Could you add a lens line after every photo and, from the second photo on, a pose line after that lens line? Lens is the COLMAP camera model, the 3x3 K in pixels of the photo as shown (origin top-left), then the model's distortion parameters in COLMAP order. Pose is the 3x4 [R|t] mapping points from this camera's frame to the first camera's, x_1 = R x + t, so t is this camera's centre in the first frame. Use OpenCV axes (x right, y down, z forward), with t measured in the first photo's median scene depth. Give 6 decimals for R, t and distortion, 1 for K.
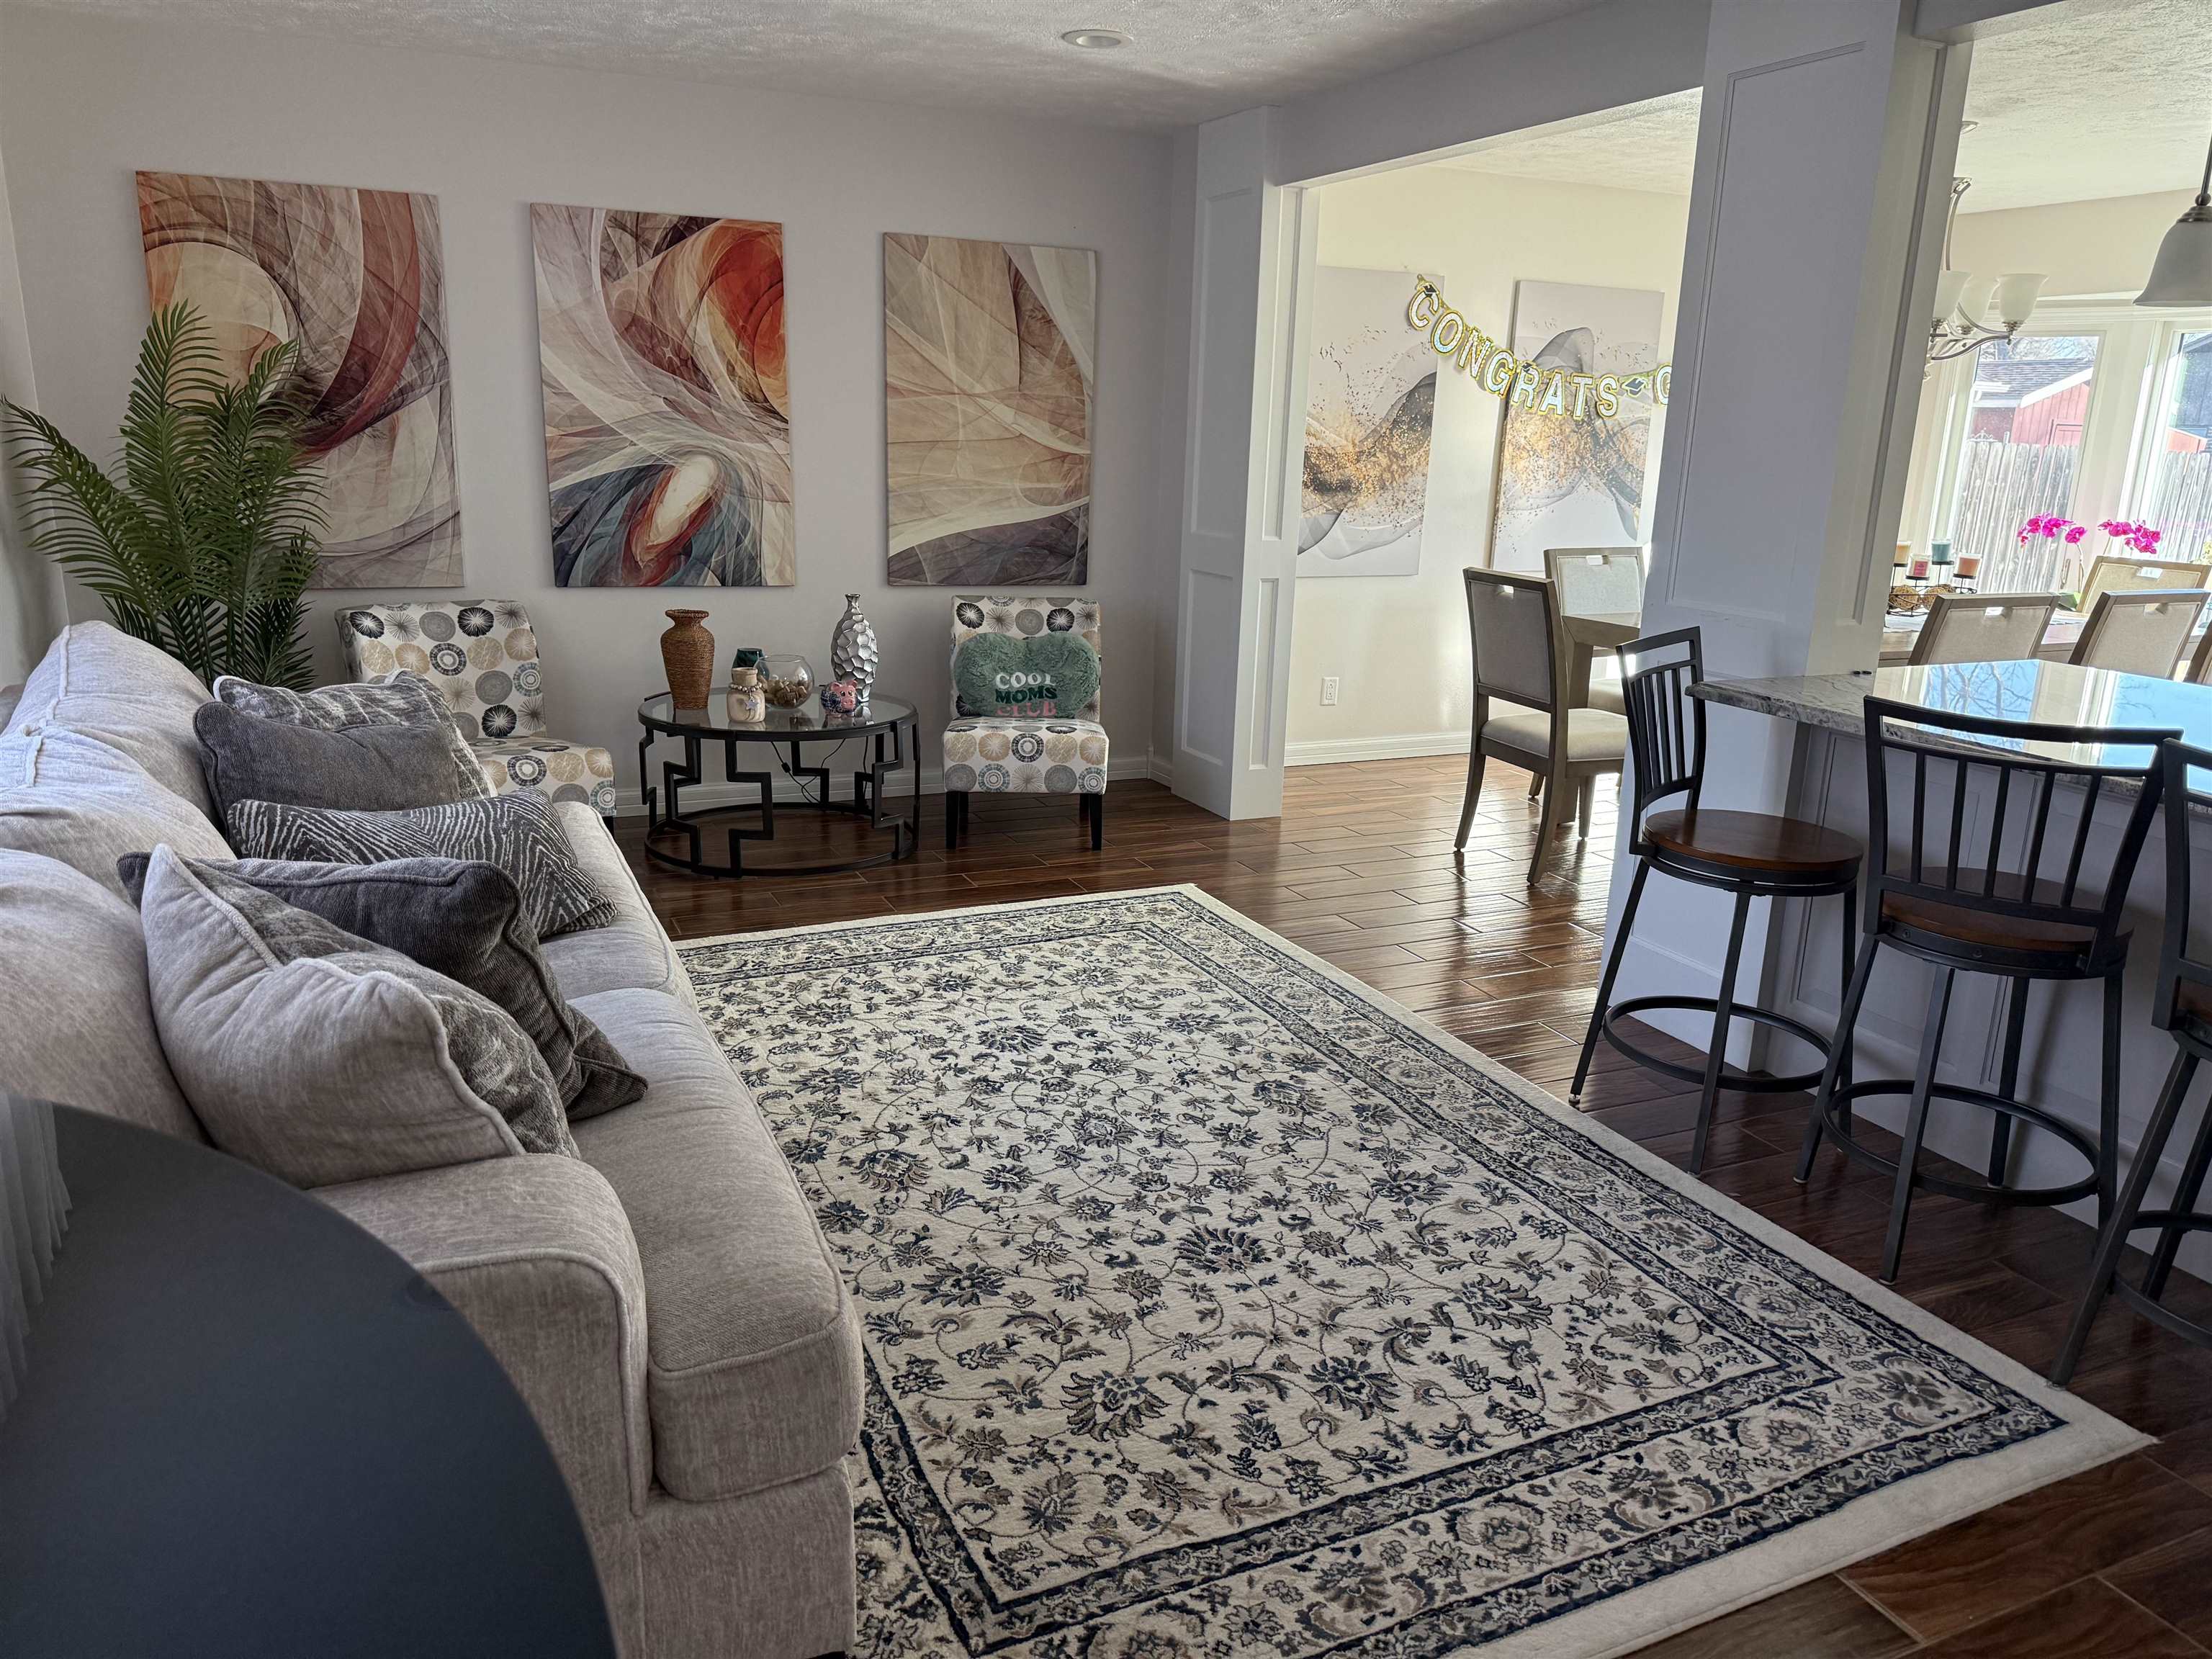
lens RADIAL K [[1539.0, 0, 1123.1], [0, 1539.0, 836.9], [0, 0, 1]] dist [0.171373, -0.274825]
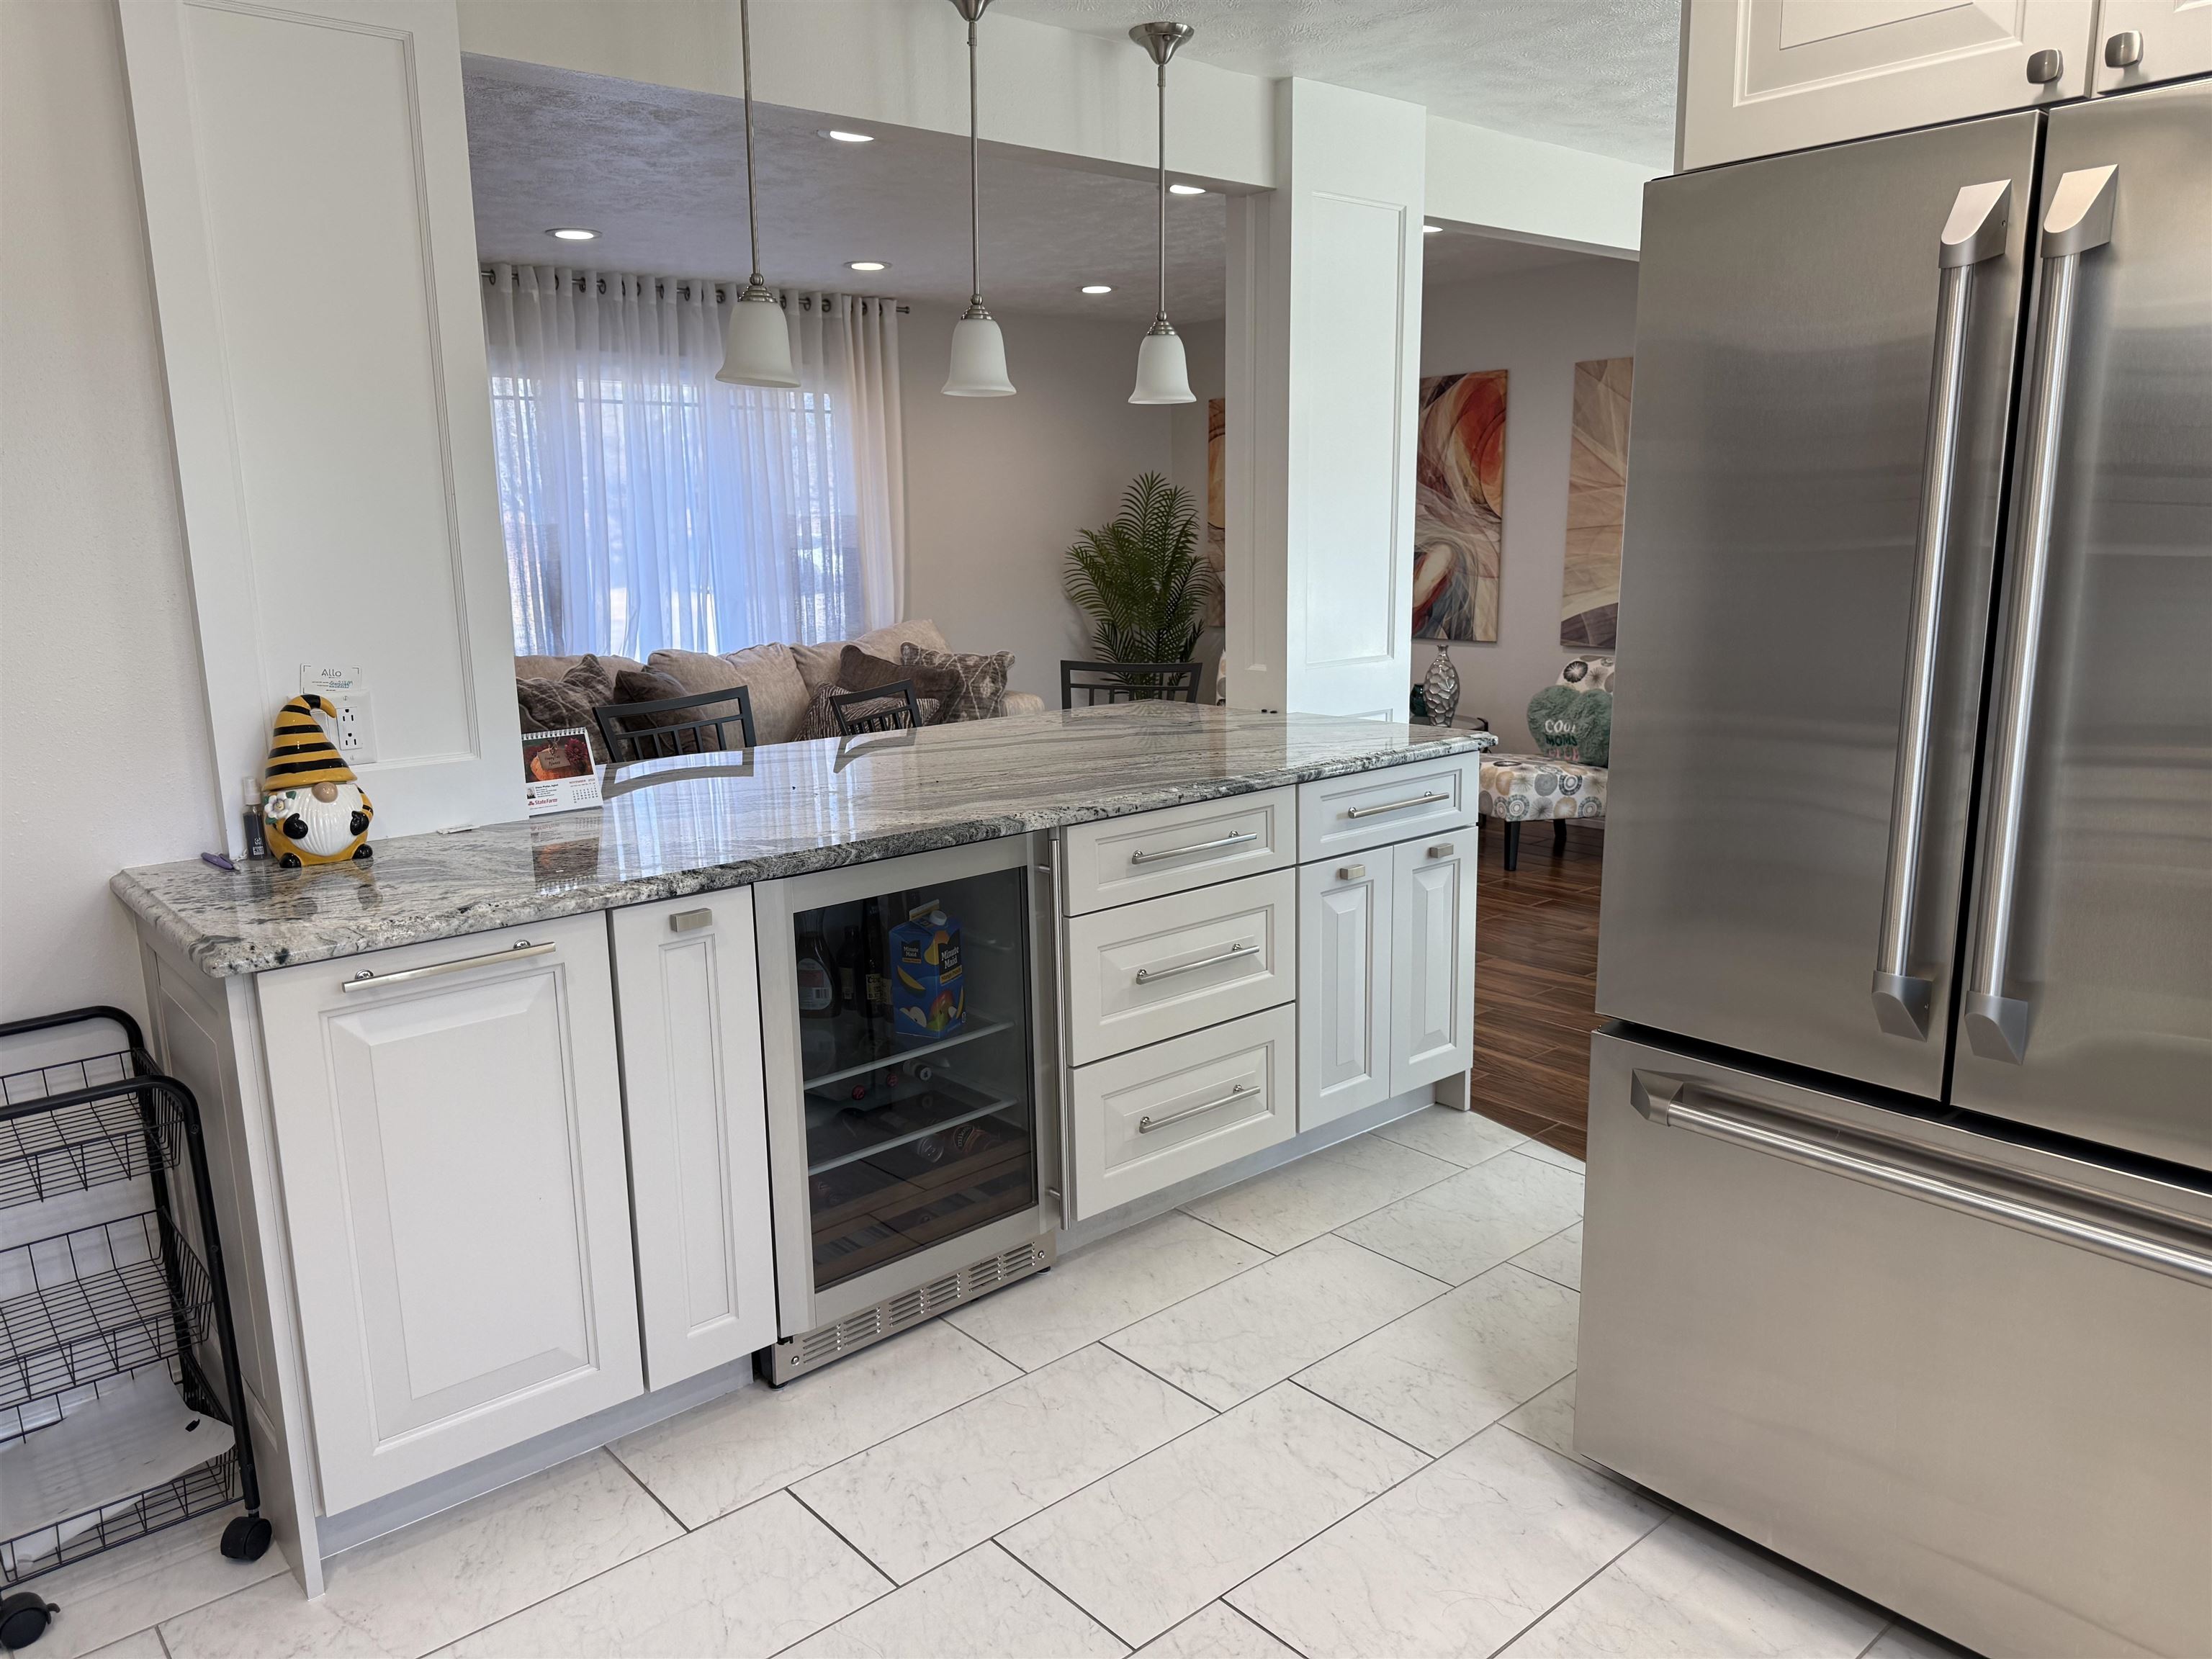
lens RADIAL K [[1573.4, 0, 1106.0], [0, 1573.4, 829.5], [0, 0, 1]] dist [0.239386, -0.125837]
pose [[0.277025, 0.157386, -0.947885, 1.425866], [-0.226404, 0.969410, 0.094792, -0.091343], [0.933809, 0.188345, 0.304184, 0.467915]]
